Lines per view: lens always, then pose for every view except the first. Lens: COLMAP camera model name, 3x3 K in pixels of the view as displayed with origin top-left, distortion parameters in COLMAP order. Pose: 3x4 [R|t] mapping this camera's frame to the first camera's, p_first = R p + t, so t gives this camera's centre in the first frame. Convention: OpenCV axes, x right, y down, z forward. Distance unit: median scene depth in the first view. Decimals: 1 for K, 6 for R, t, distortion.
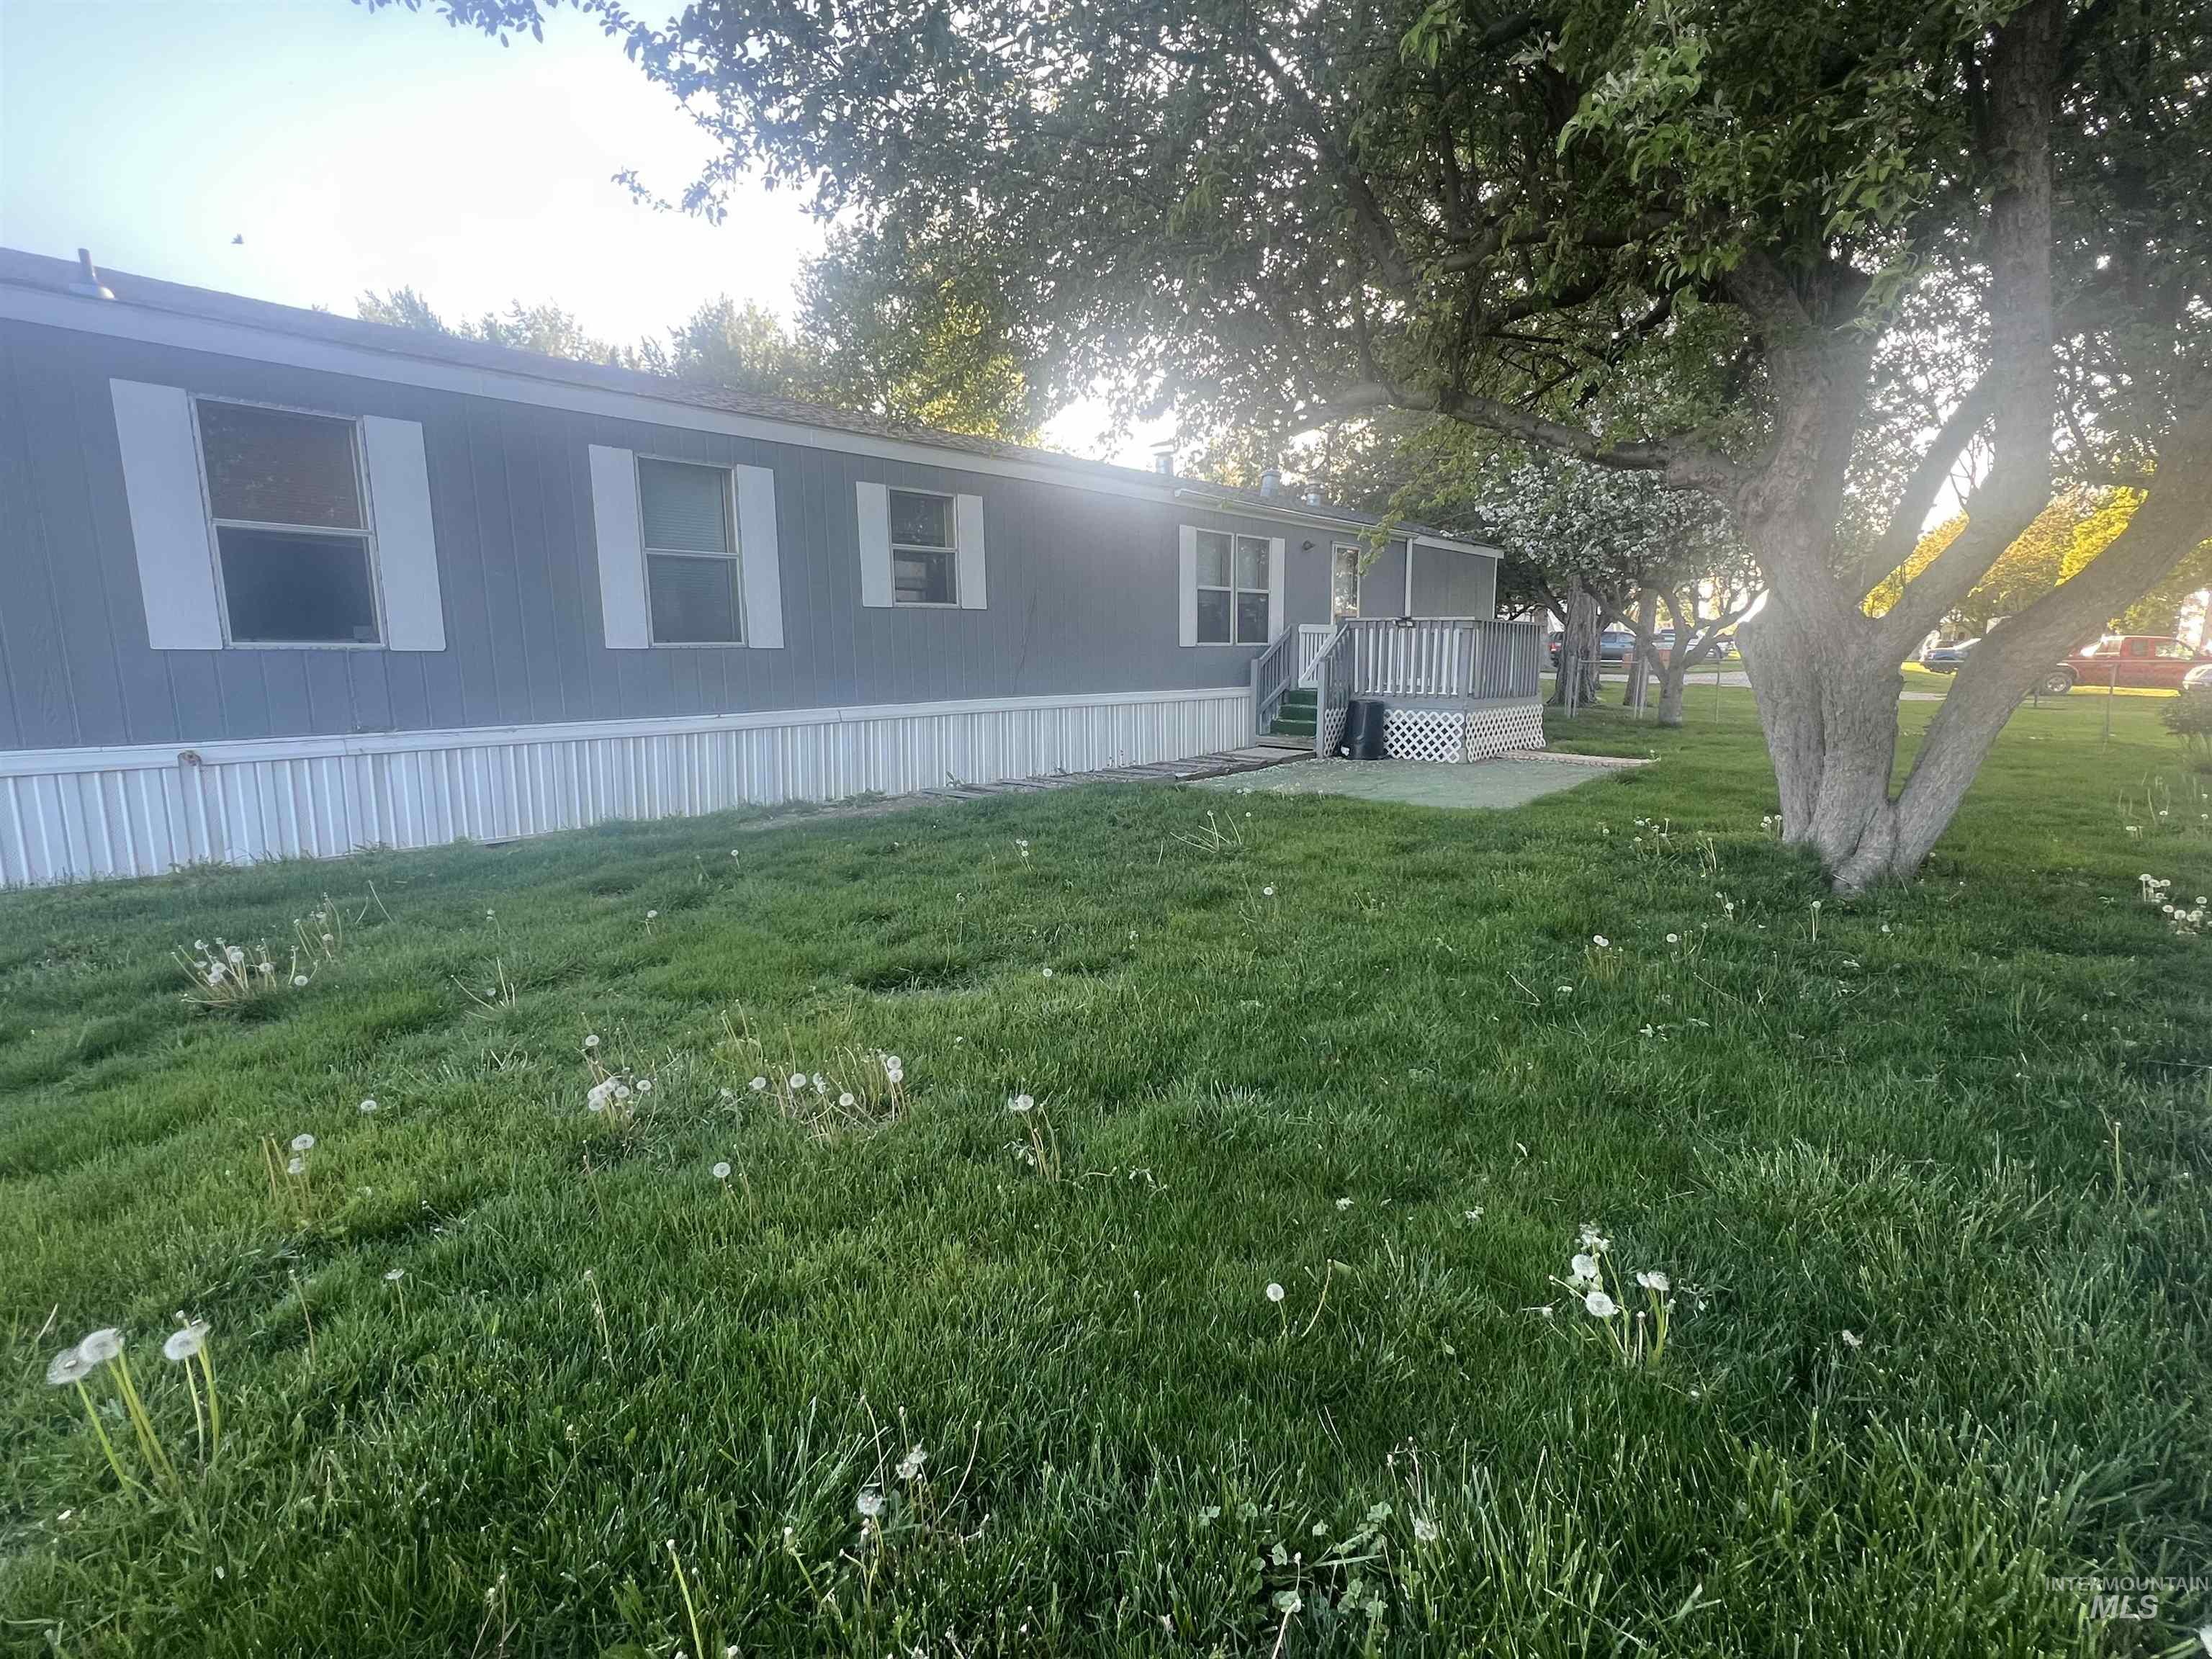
lens RADIAL K [[1047.4, 0, 1102.9], [0, 1047.4, 833.5], [0, 0, 1]] dist [-0.001271, -0.001299]
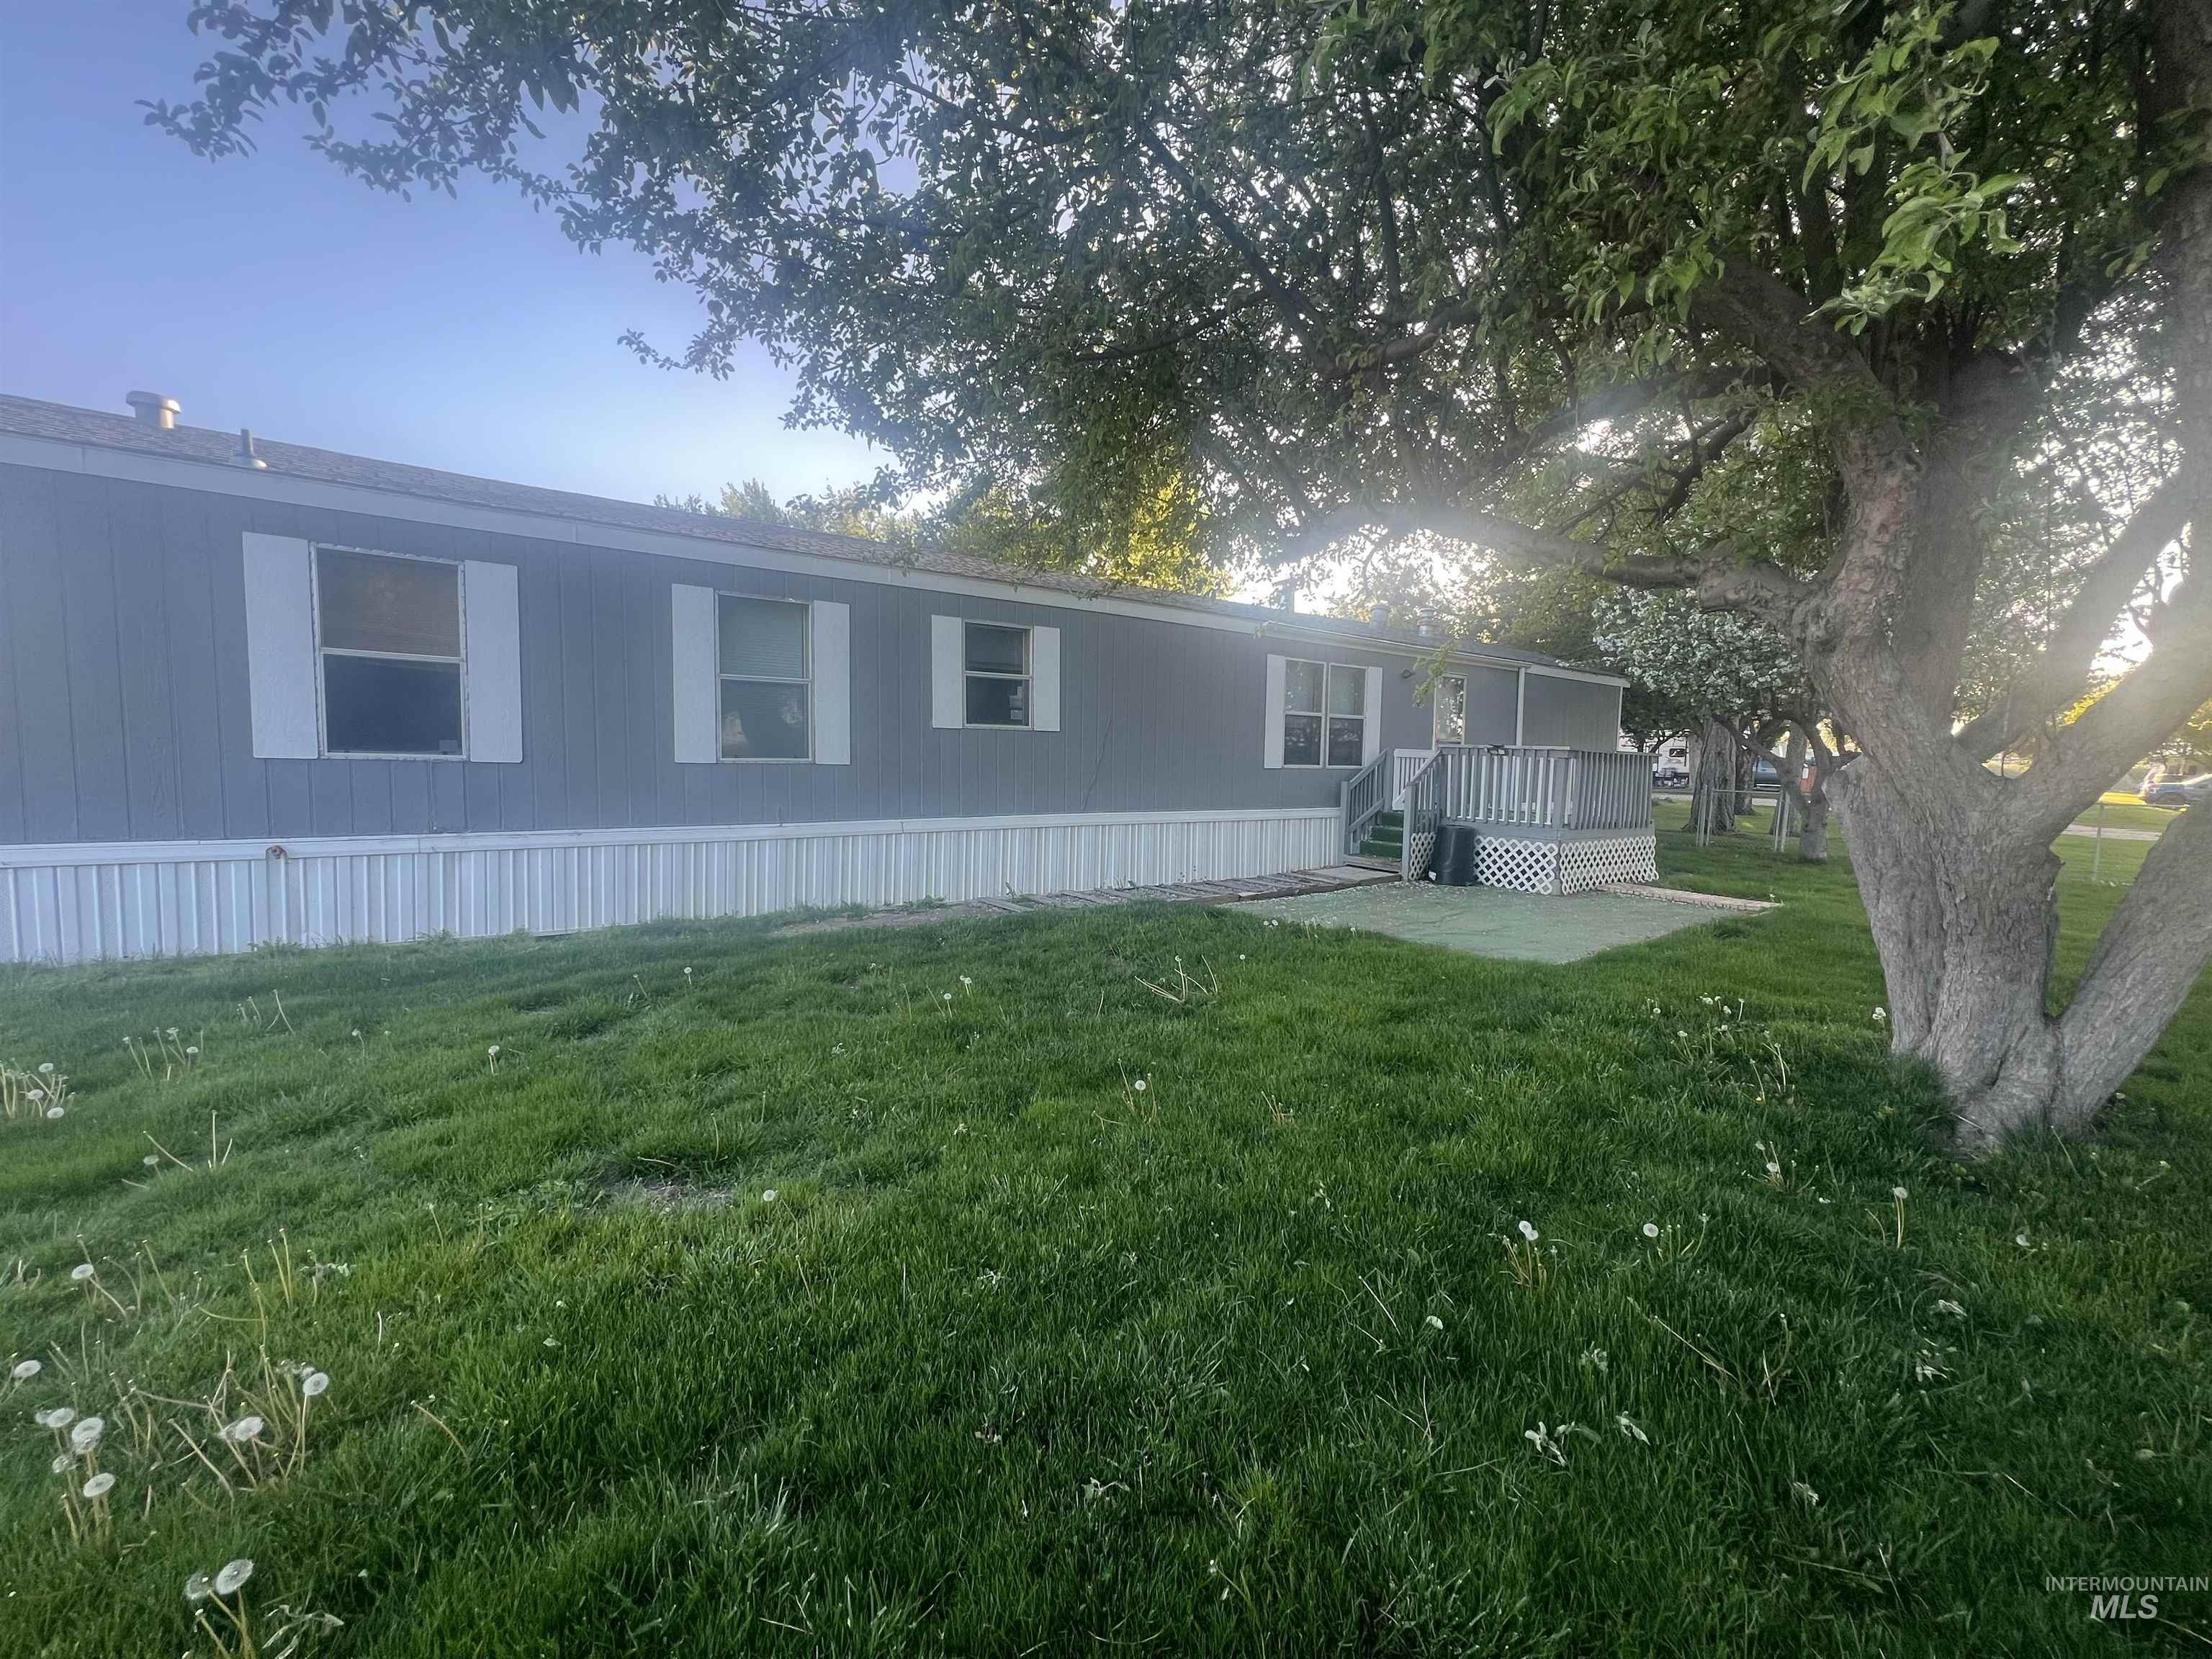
lens RADIAL K [[888.2, 0, 1103.5], [0, 888.2, 832.9], [0, 0, 1]] dist [-0.002865, 0.000972]
pose [[0.977969, 0.041943, -0.204493, 0.150172], [-0.059865, 0.994811, -0.082258, -0.047786], [0.199981, 0.092688, 0.975406, 0.163926]]
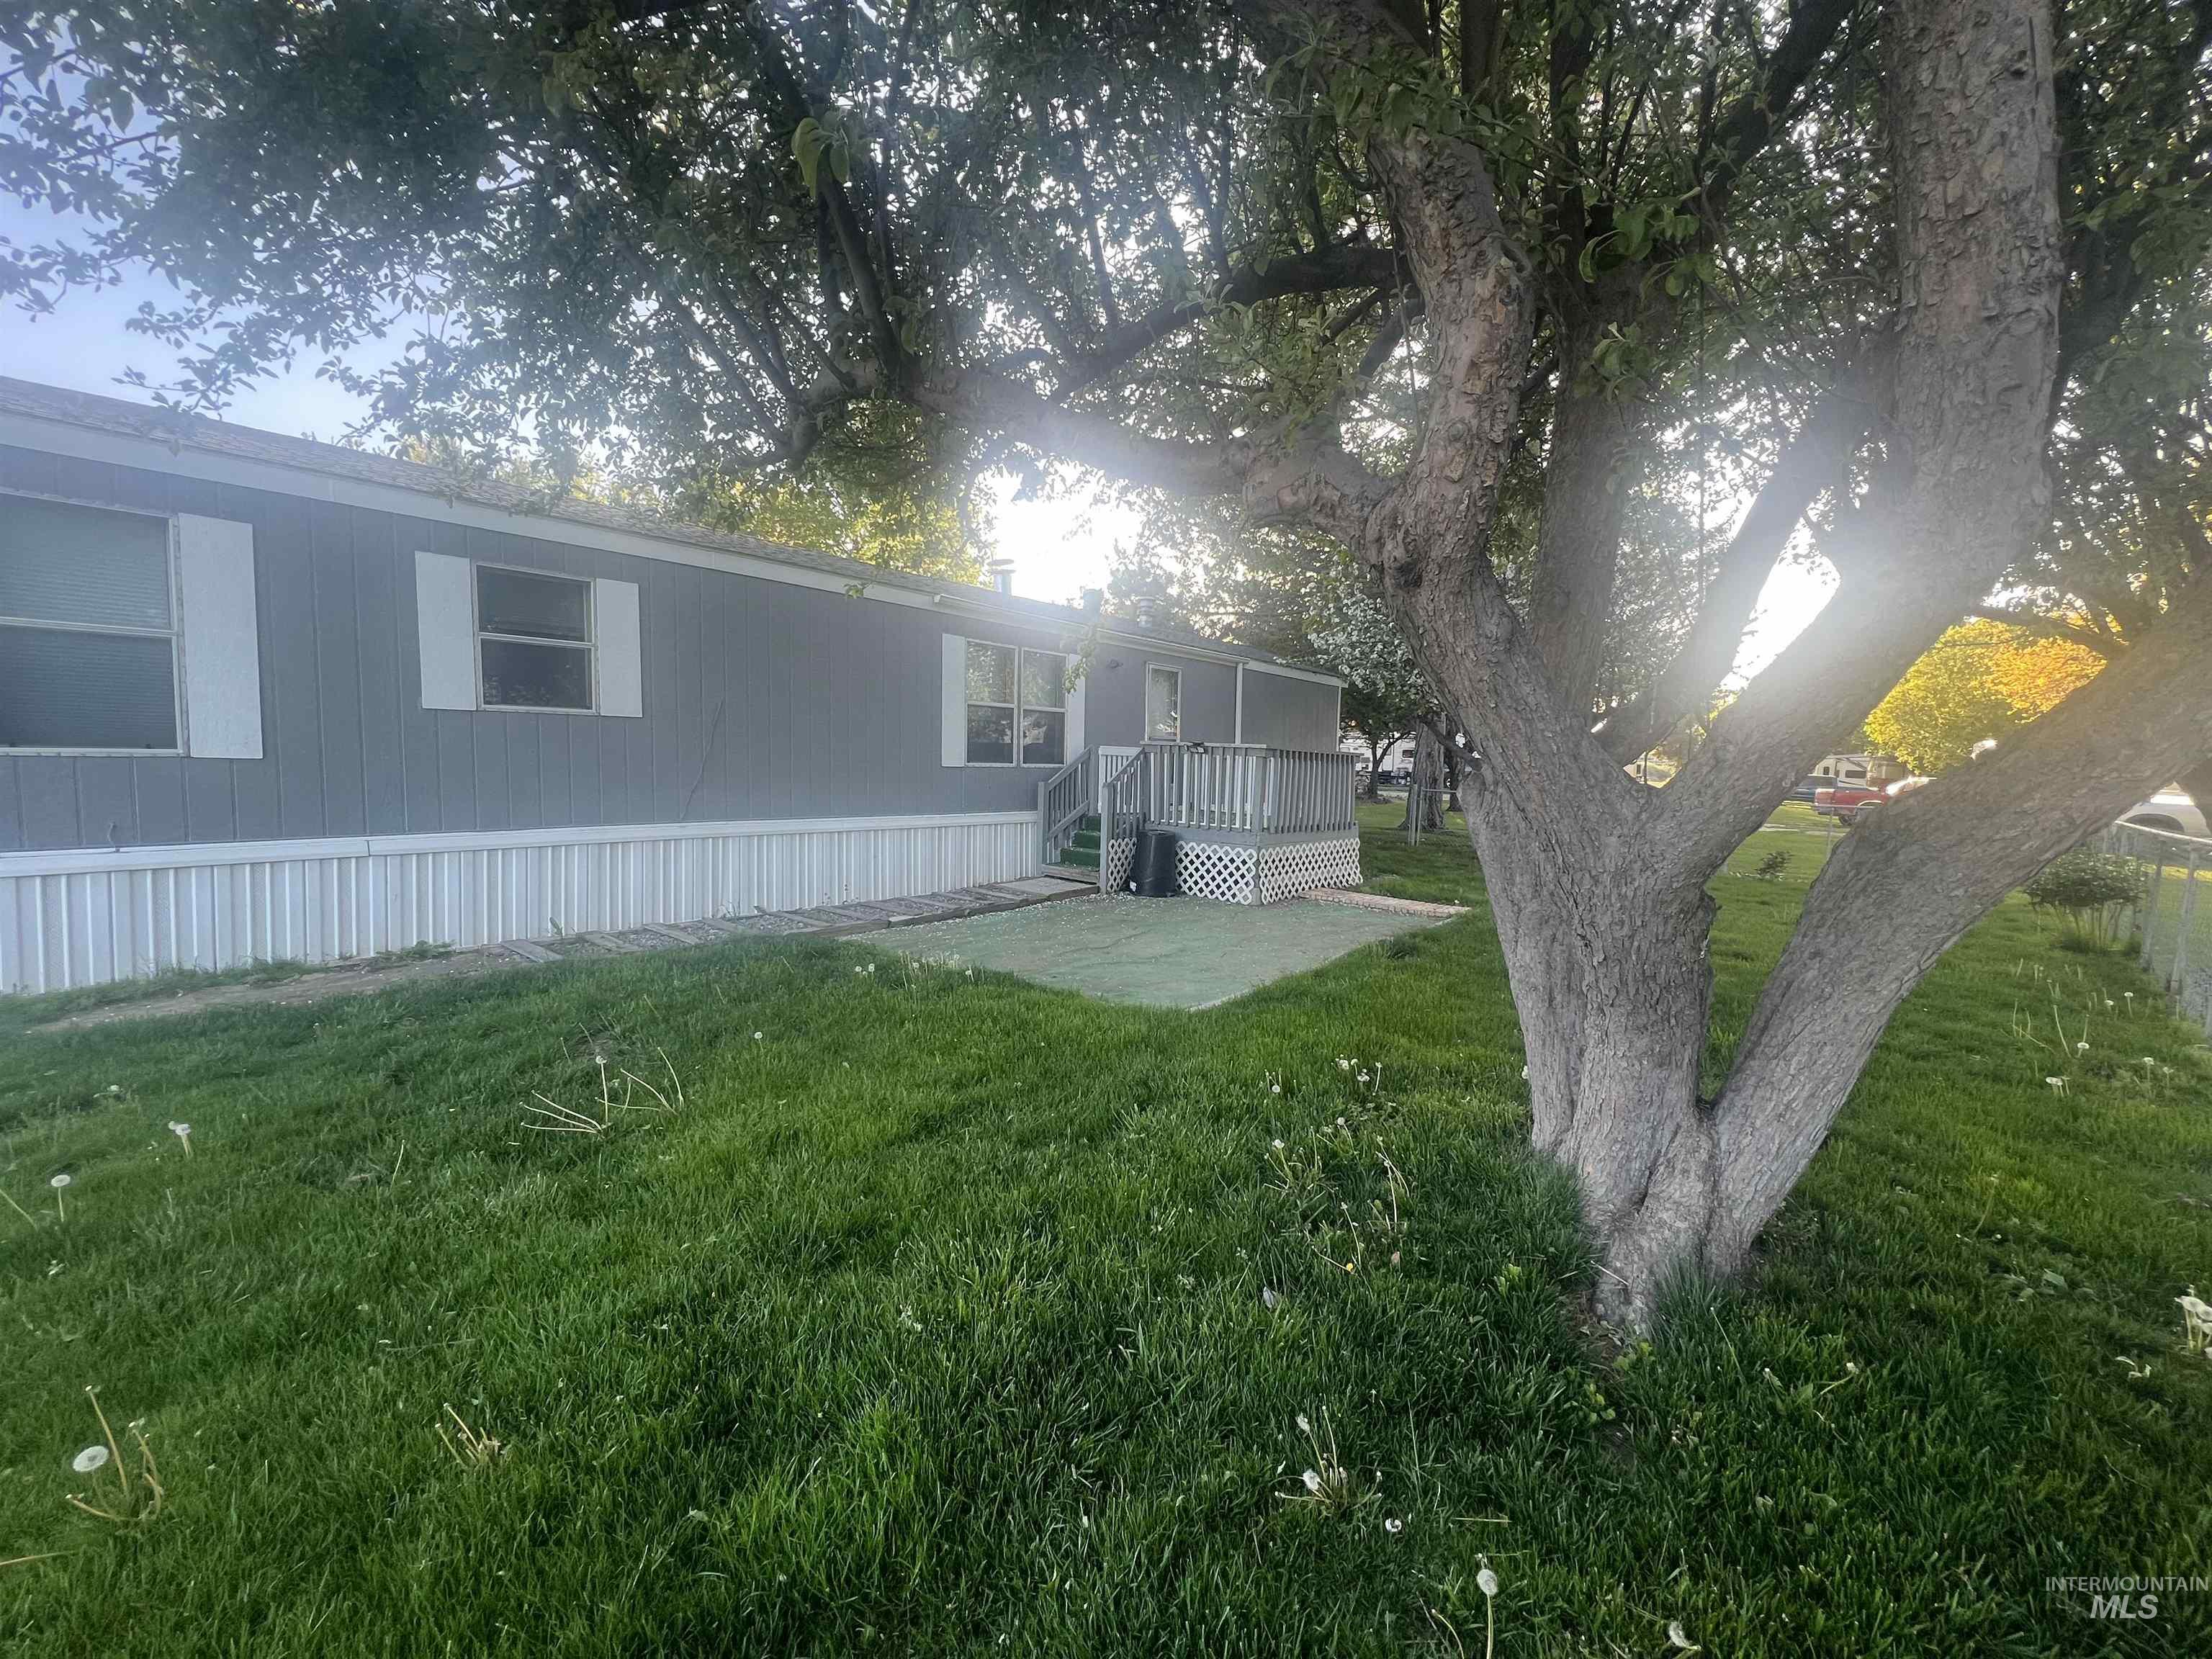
lens RADIAL K [[888.2, 0, 1108.9], [0, 888.2, 831.8], [0, 0, 1]] dist [-0.002865, 0.000972]
pose [[0.999020, 0.029137, 0.033324, 0.288453], [-0.025989, 0.995484, -0.091300, -0.085932], [-0.035834, 0.090344, 0.995266, 0.365647]]
